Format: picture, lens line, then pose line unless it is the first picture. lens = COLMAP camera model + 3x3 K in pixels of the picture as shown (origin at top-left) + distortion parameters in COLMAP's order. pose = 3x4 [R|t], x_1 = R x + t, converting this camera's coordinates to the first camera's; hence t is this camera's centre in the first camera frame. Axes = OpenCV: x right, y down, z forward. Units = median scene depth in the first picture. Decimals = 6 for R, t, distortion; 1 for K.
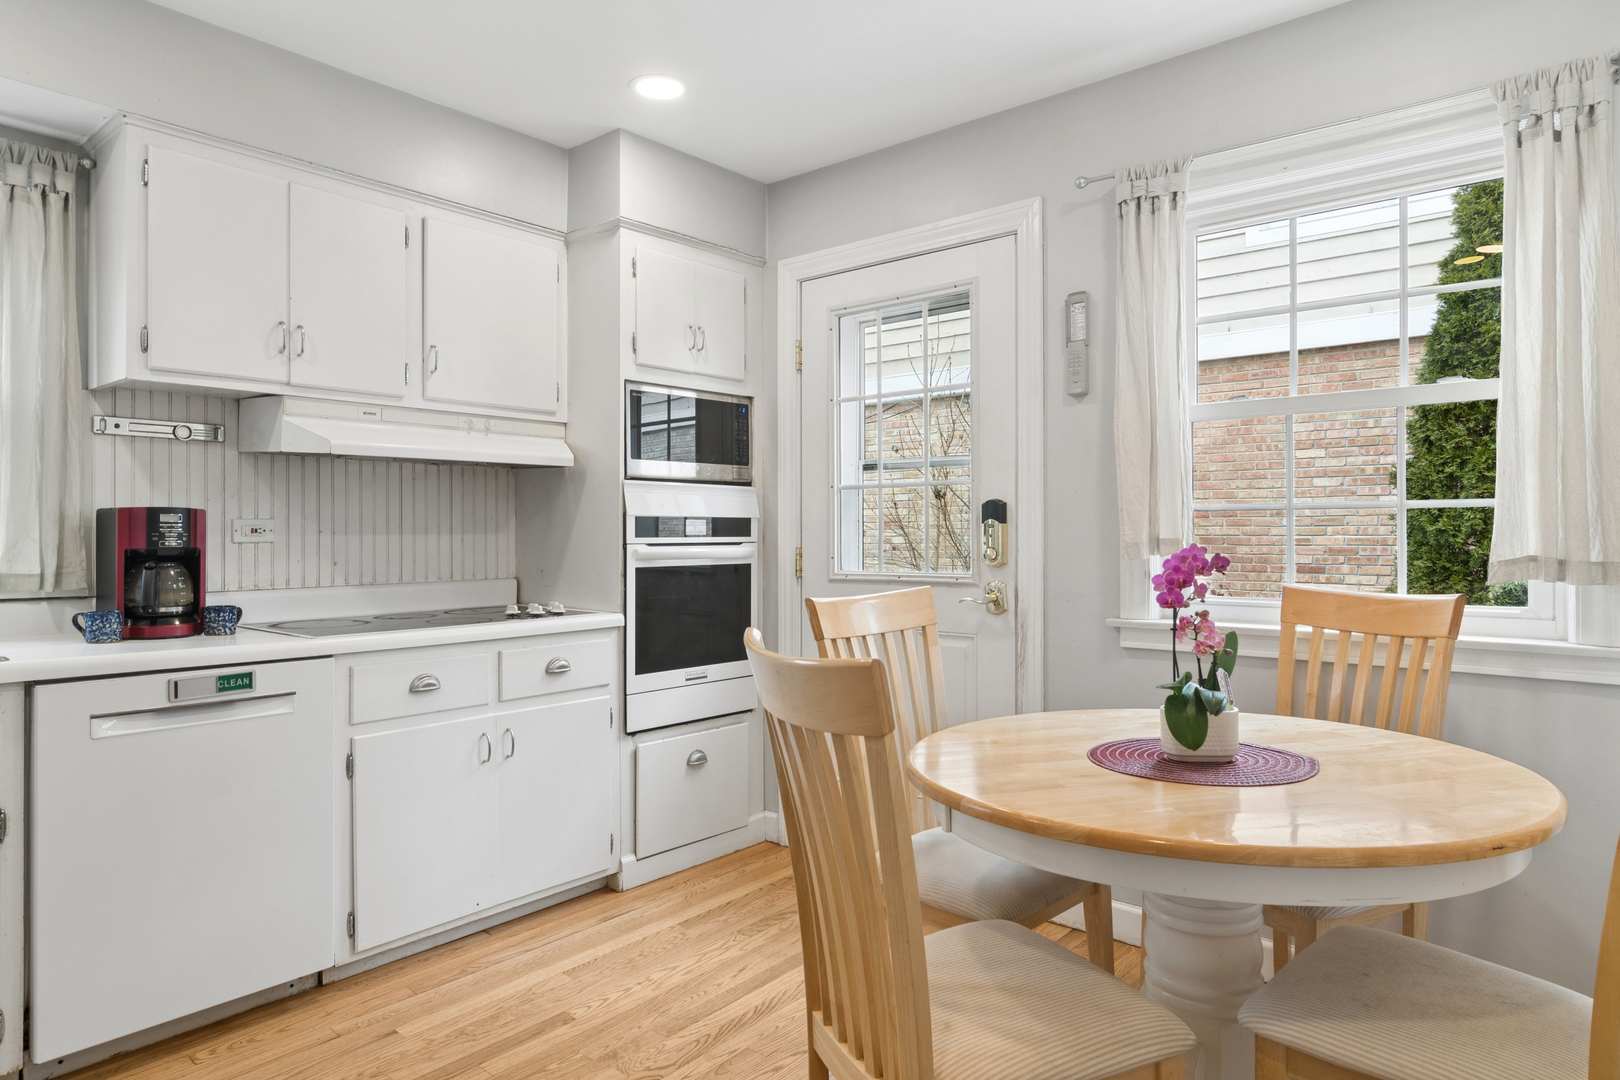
lens RADIAL K [[944.4, 0, 799.5], [0, 944.4, 536.3], [0, 0, 1]] dist [-0.002054, -0.000142]
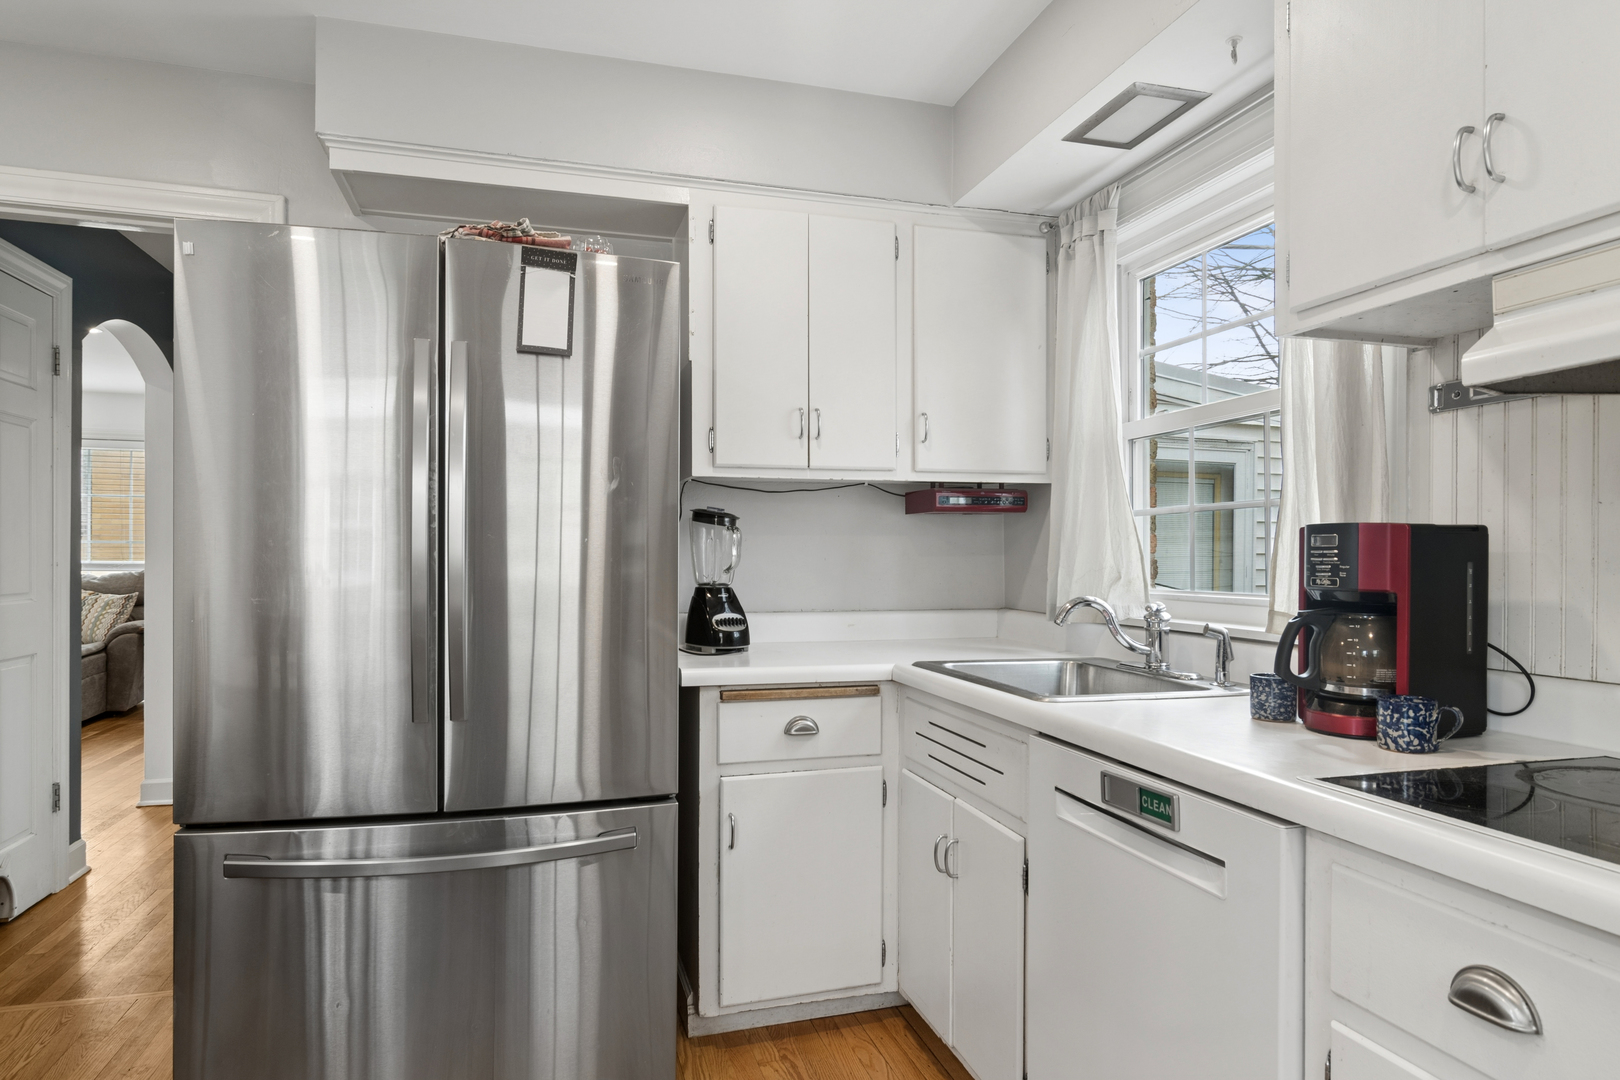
lens RADIAL K [[944.4, 0, 799.5], [0, 944.4, 536.3], [0, 0, 1]] dist [-0.002054, -0.000142]
pose [[-0.553804, -0.018361, -0.832444, 0.036234], [-0.006770, 0.999823, -0.017549, -0.006892], [0.832619, -0.004083, -0.553831, 0.807459]]
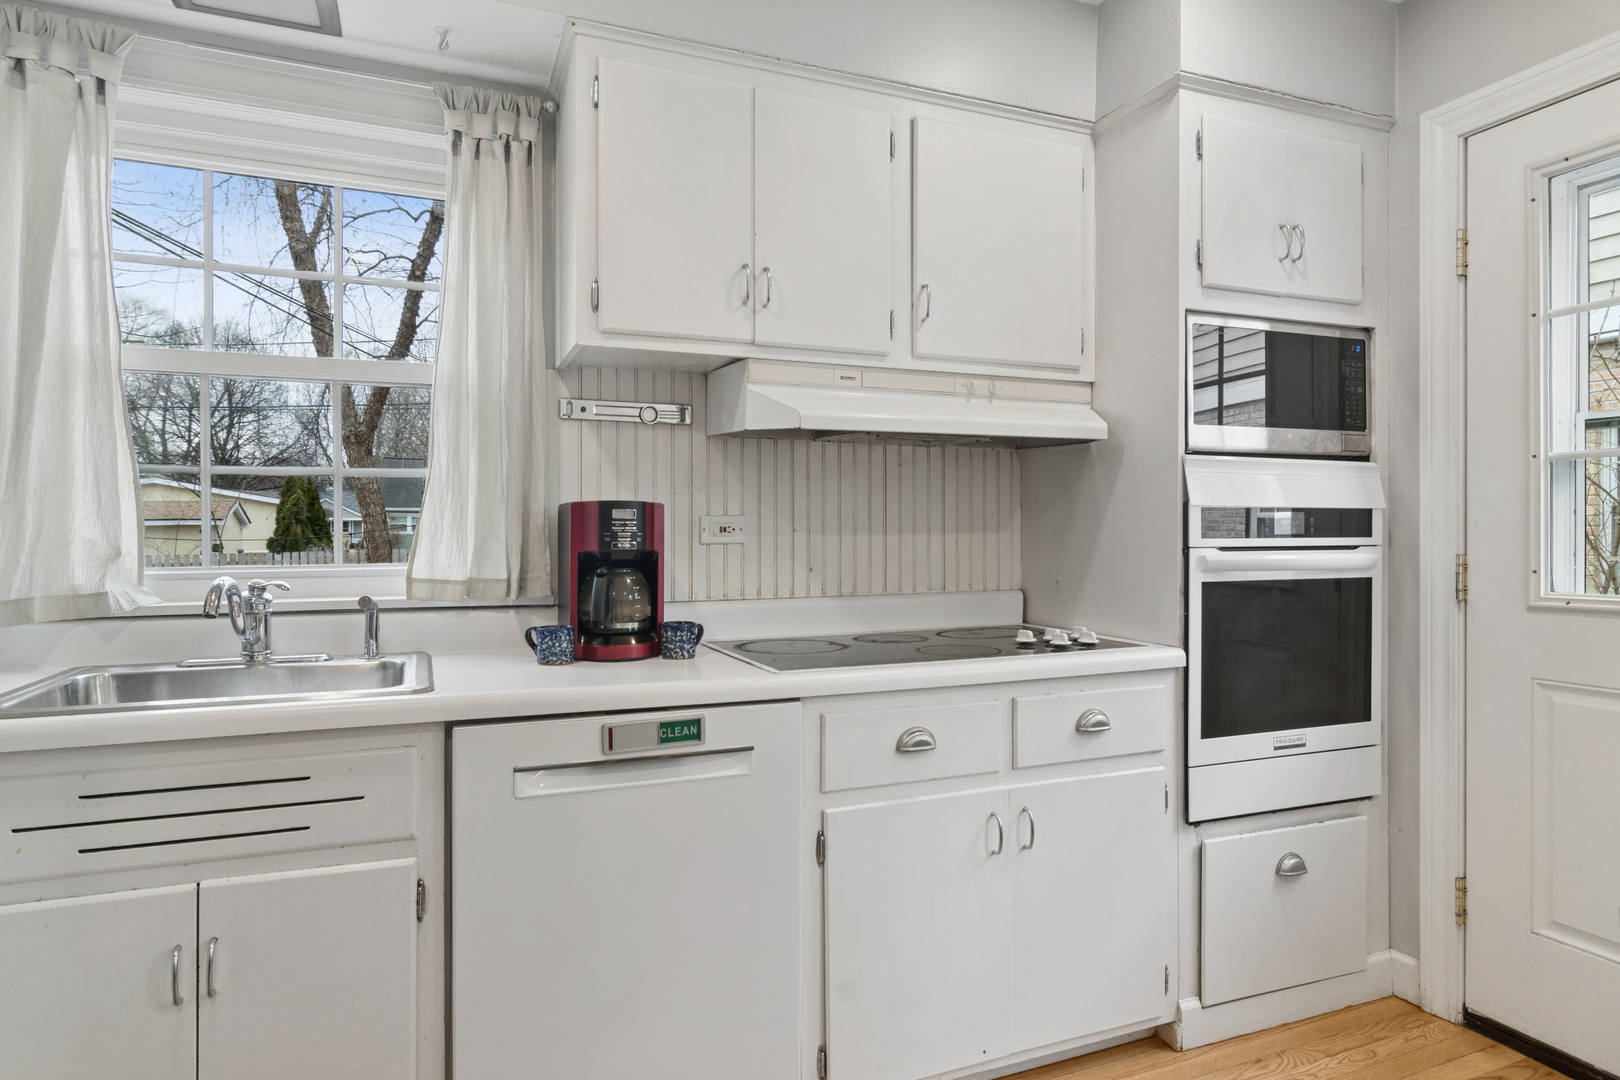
lens RADIAL K [[944.4, 0, 799.5], [0, 944.4, 536.3], [0, 0, 1]] dist [-0.002054, -0.000142]
pose [[0.882568, 0.001069, -0.470184, -0.113670], [-0.000581, 0.999999, 0.001182, -0.000841], [0.470185, -0.000770, 0.882568, 0.268408]]
